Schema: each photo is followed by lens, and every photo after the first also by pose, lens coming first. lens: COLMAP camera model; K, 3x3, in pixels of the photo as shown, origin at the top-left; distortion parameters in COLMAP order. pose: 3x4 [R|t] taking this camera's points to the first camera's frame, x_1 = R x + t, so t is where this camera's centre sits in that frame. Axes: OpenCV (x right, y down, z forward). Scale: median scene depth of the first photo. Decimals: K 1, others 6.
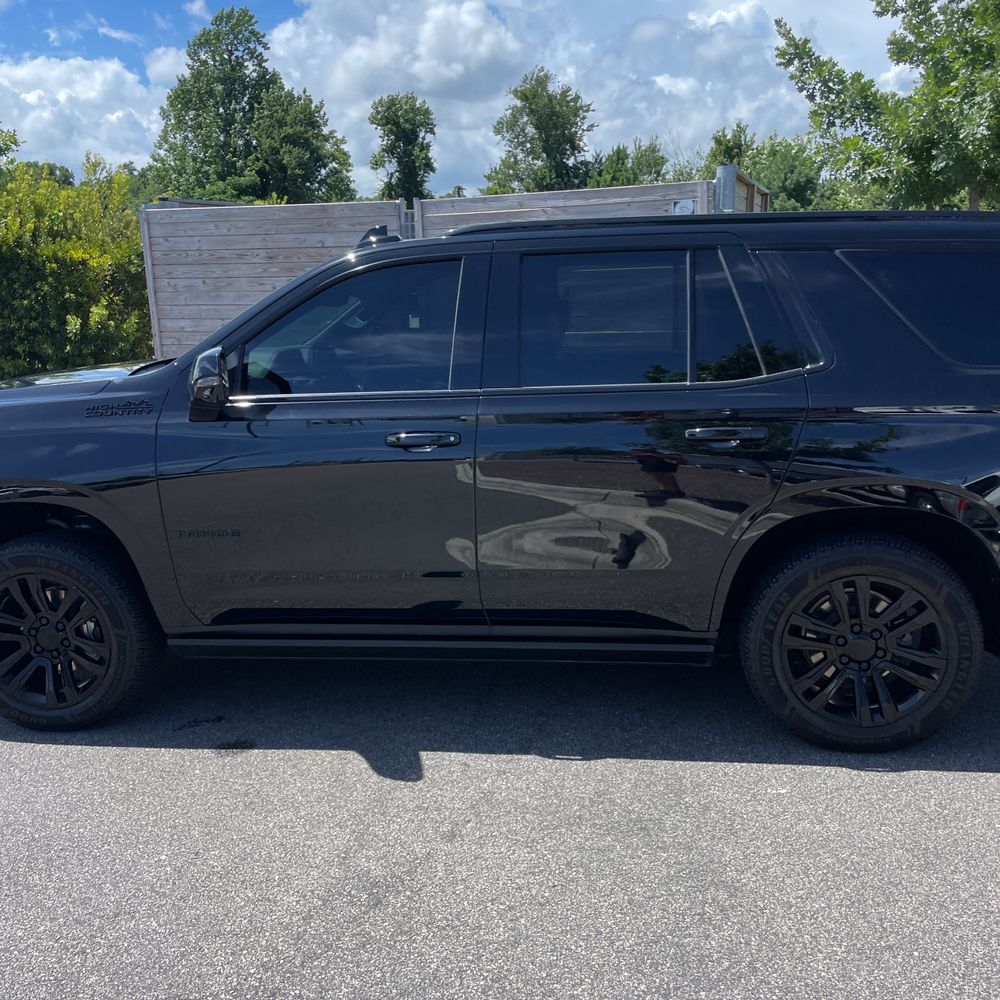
lens RADIAL K [[1021.8, 0, 500.0], [0, 1021.8, 500.0], [0, 0, 1]] dist [0.073933, -0.096309]
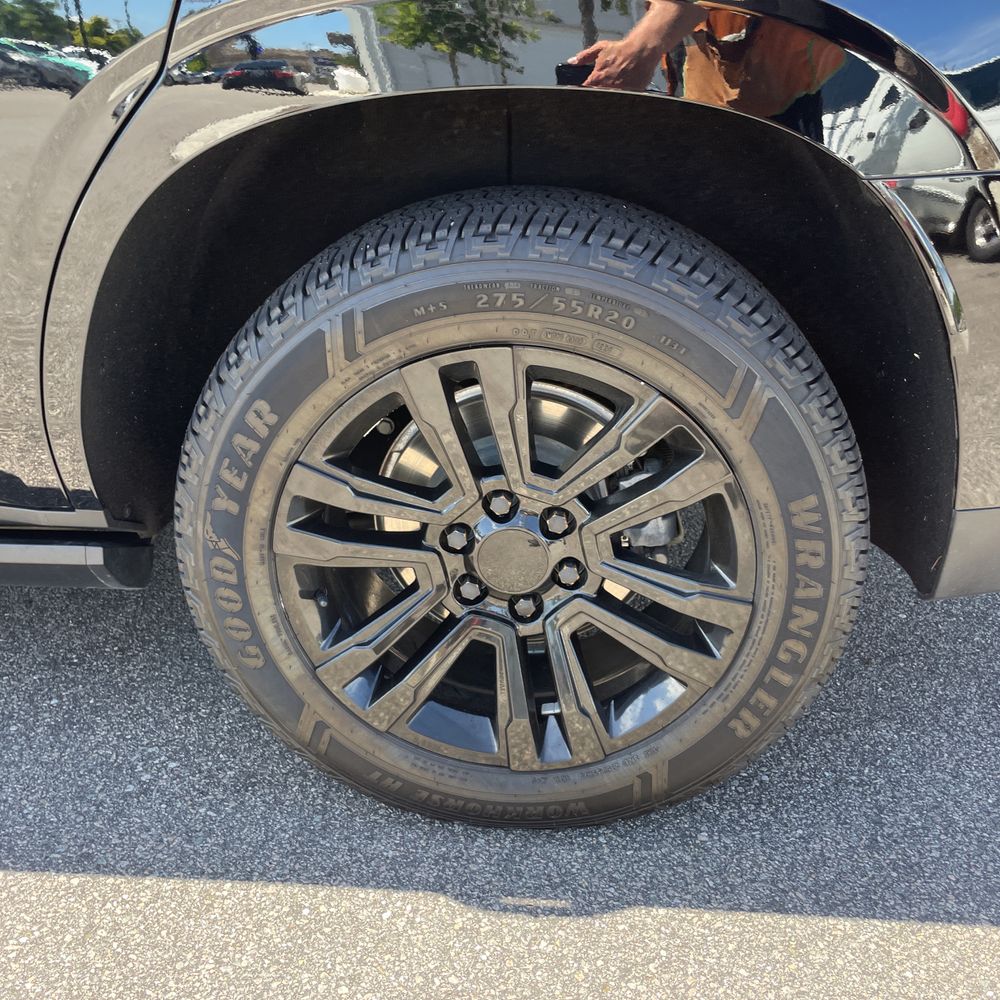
lens RADIAL K [[1002.0, 0, 488.7], [0, 1002.0, 498.6], [0, 0, 1]] dist [0.136543, -0.142239]
pose [[0.998161, -0.002008, 0.060588, 0.300479], [-0.012703, 0.970334, 0.241436, 0.041327], [-0.059276, -0.241762, 0.968523, 0.639303]]
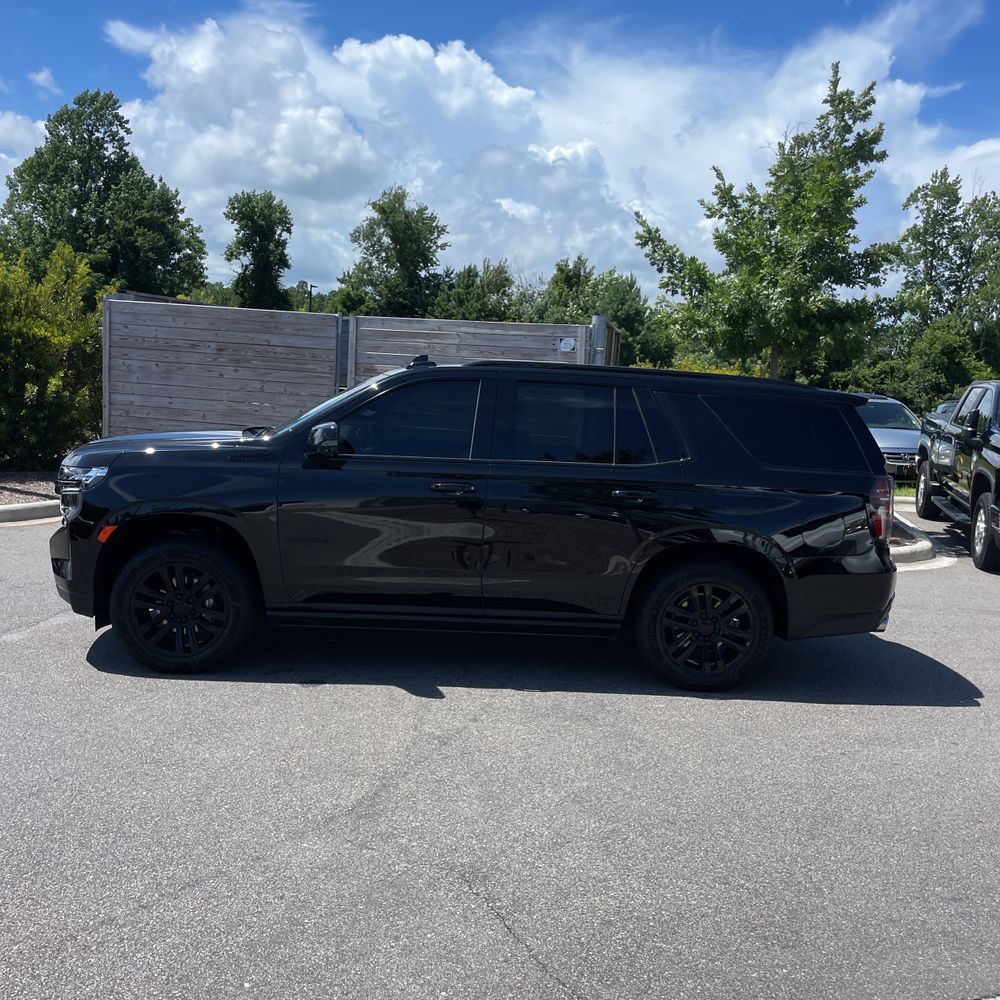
lens RADIAL K [[1026.4, 0, 519.6], [0, 1026.4, 515.4], [0, 0, 1]] dist [0.170346, -0.355026]
pose [[0.981070, 0.059339, 0.184339, -0.253086], [-0.043470, 0.995085, -0.088969, 0.116318], [-0.188712, 0.079271, 0.978828, -0.570799]]
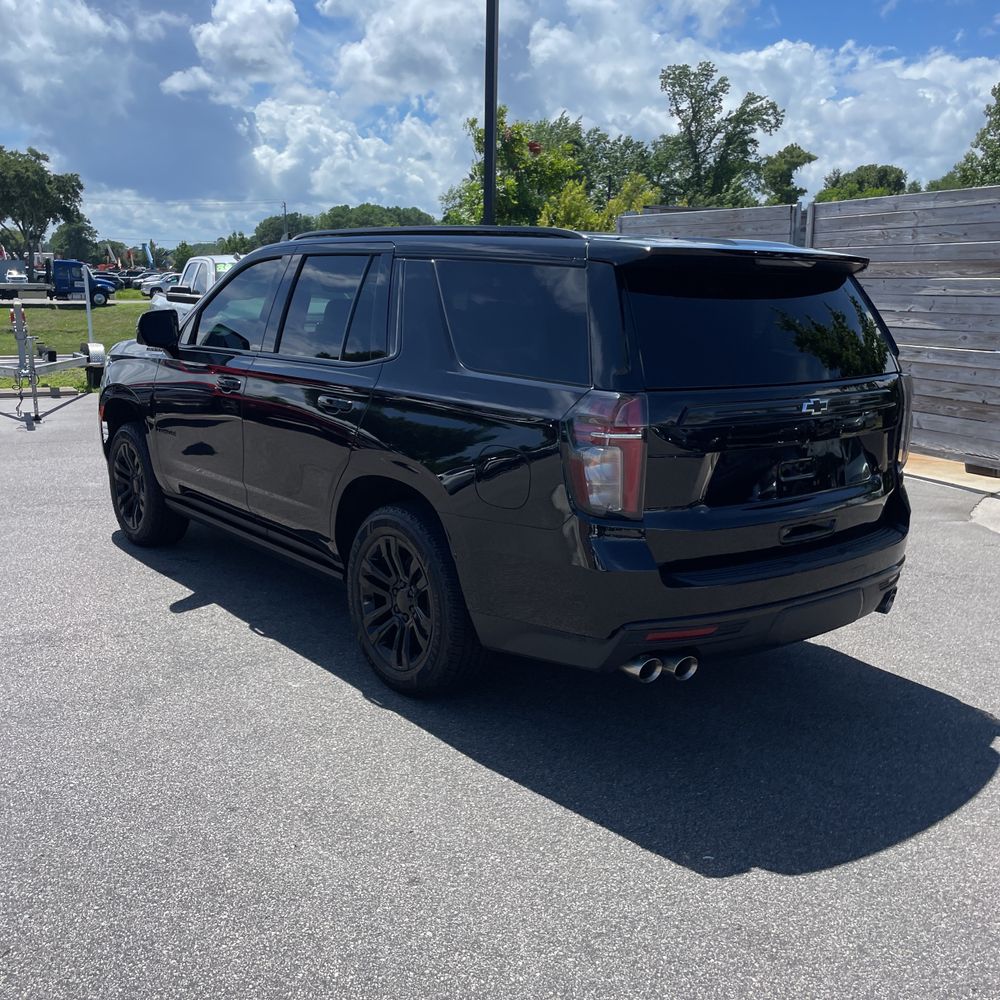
lens RADIAL K [[1034.1, 0, 500.0], [0, 1034.1, 500.0], [0, 0, 1]] dist [0.073222, -0.114070]
pose [[0.711107, 0.182237, -0.679055, 1.122212], [-0.184228, 0.980375, 0.070179, -0.065592], [0.678518, 0.075197, 0.730725, 0.198790]]
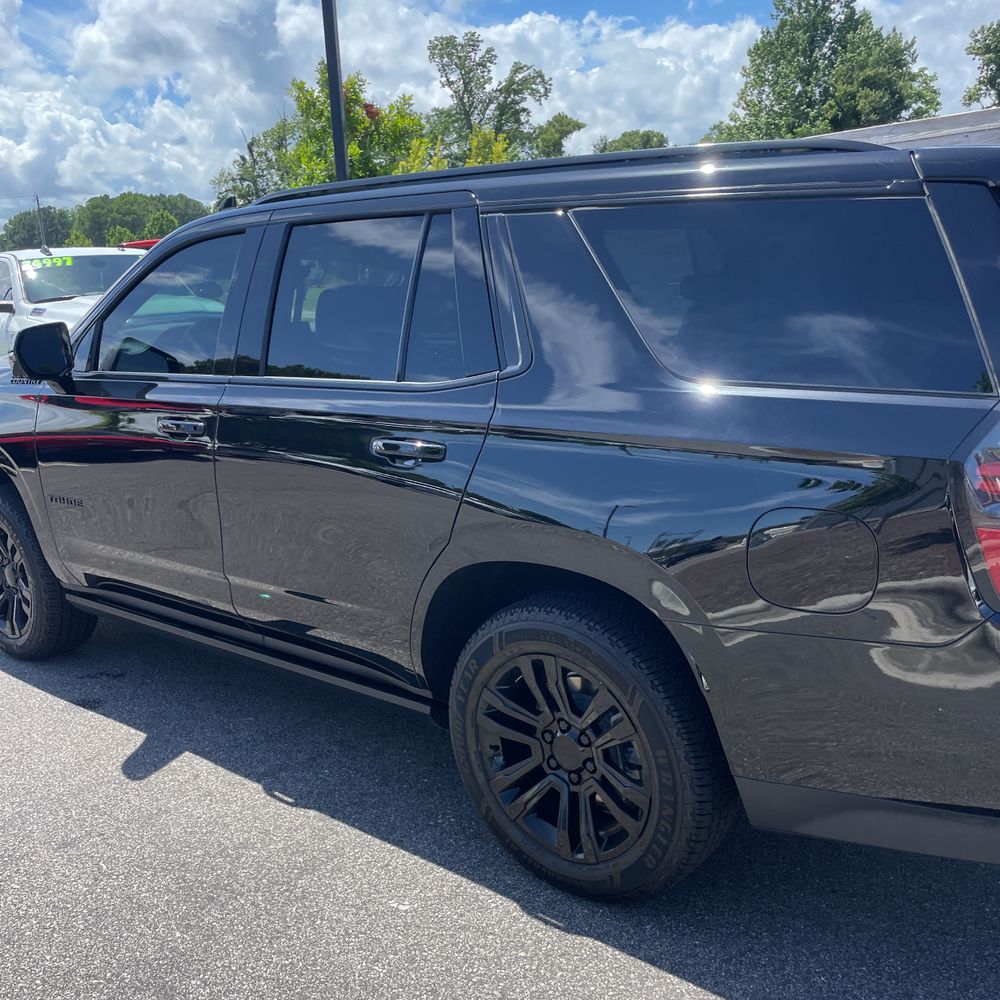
lens RADIAL K [[1021.8, 0, 500.0], [0, 1021.8, 500.0], [0, 0, 1]] dist [0.073933, -0.096309]
pose [[0.844664, 0.109873, -0.523900, 0.628748], [-0.088651, 0.993906, 0.065515, -0.074488], [0.527905, -0.008893, 0.849257, 0.327945]]
